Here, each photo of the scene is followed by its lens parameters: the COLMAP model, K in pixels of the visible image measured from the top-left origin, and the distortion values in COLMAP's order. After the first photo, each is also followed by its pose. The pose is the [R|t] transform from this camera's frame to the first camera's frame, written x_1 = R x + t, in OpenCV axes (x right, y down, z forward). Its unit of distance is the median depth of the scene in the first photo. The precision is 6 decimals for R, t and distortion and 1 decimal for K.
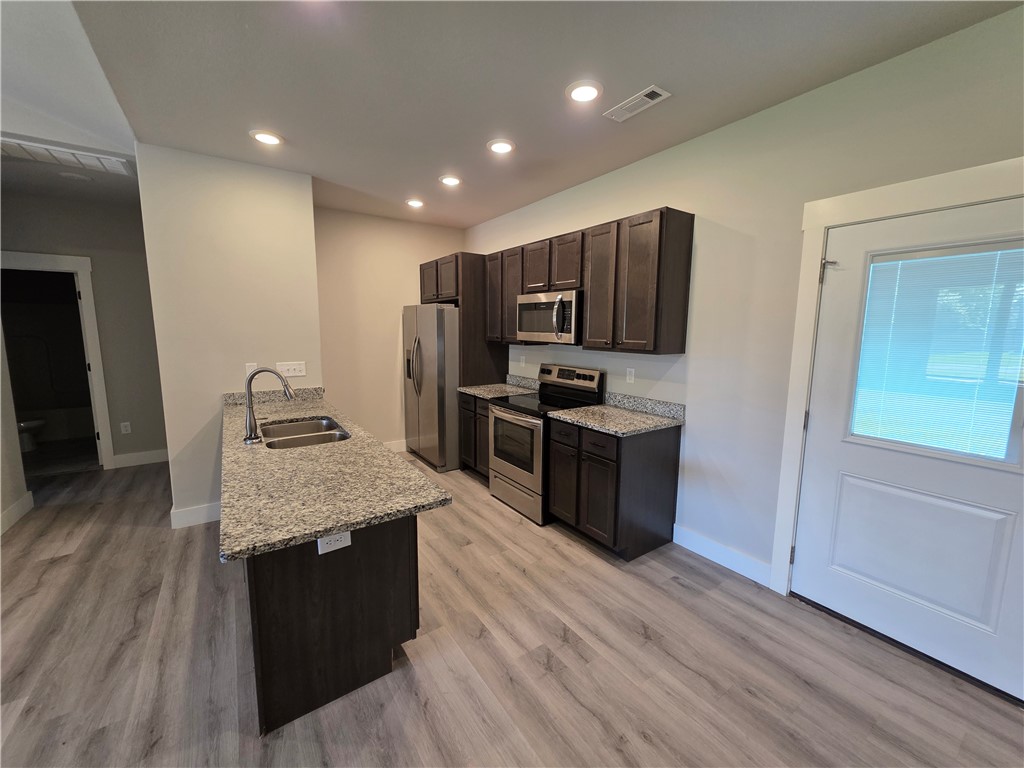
lens RADIAL K [[407.8, 0, 508.9], [0, 407.8, 381.8], [0, 0, 1]] dist [0.002447, 0.000203]
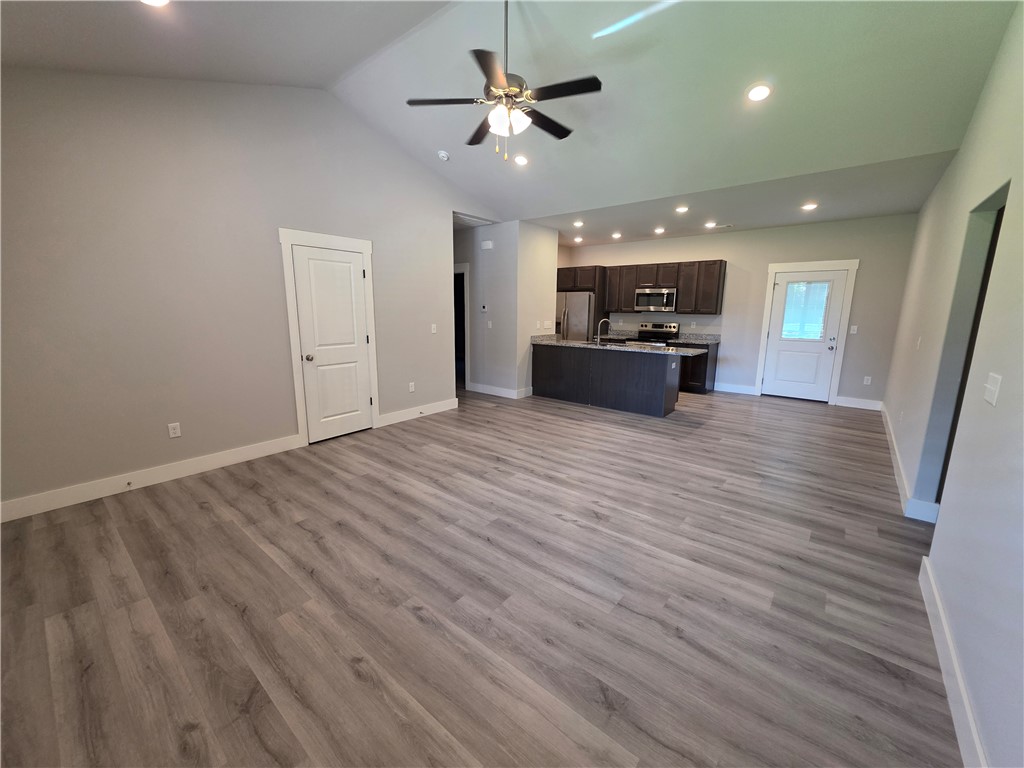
lens RADIAL K [[407.8, 0, 508.9], [0, 407.8, 381.8], [0, 0, 1]] dist [0.002447, 0.000203]
pose [[0.962193, -0.046028, 0.268450, -1.578446], [0.032304, 0.997946, 0.055318, 0.169197], [-0.270445, -0.044555, 0.961704, -1.143852]]
